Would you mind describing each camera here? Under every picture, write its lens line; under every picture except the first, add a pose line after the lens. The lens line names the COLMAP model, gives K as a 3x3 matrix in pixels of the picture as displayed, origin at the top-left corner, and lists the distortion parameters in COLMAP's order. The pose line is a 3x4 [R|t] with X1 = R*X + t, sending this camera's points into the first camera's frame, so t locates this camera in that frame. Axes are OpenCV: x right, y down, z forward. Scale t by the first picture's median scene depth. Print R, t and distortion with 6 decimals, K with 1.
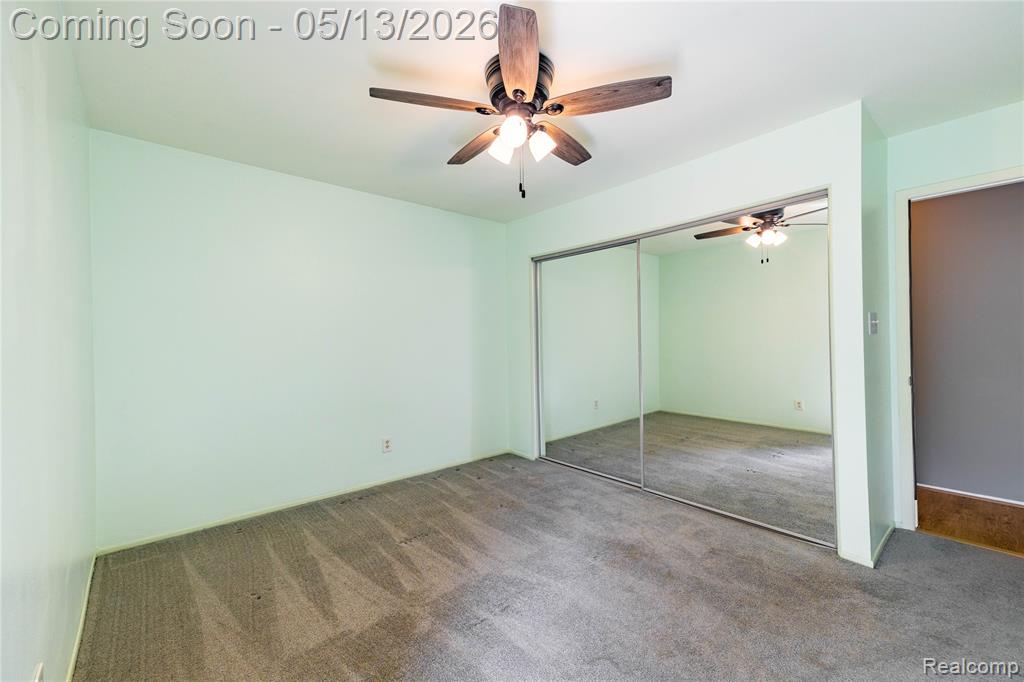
lens RADIAL K [[415.3, 0, 513.3], [0, 415.3, 337.9], [0, 0, 1]] dist [0.060561, -0.022118]
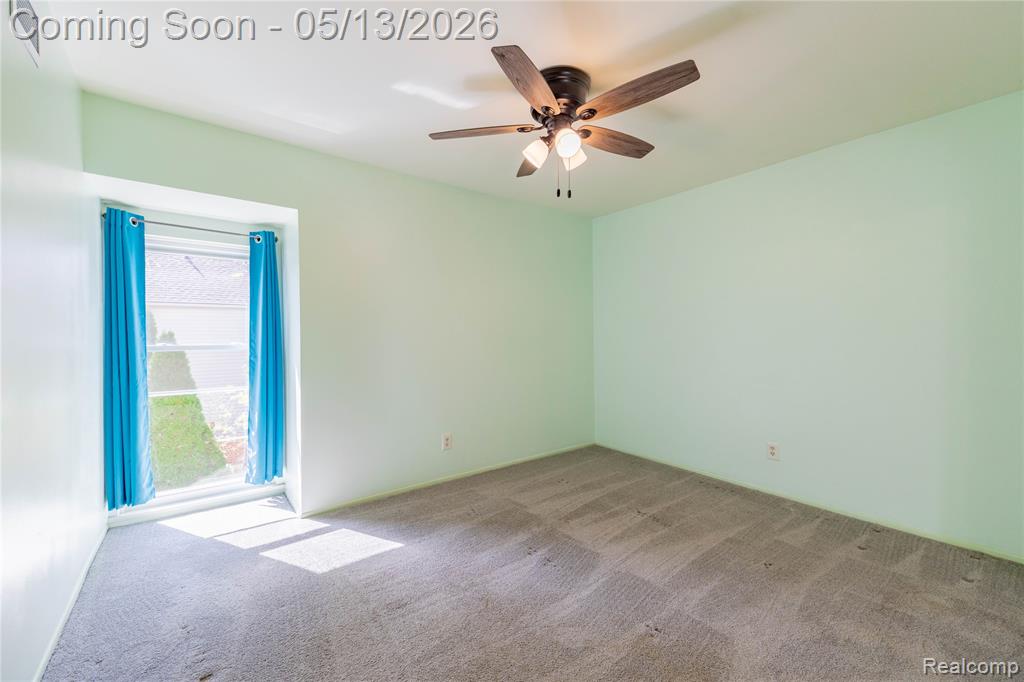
lens RADIAL K [[415.3, 0, 513.3], [0, 415.3, 337.9], [0, 0, 1]] dist [0.060561, -0.022118]
pose [[-0.061420, 0.020126, -0.997909, 0.839762], [0.010716, 0.999752, 0.019503, -0.005756], [0.998054, -0.009496, -0.061621, 0.713551]]
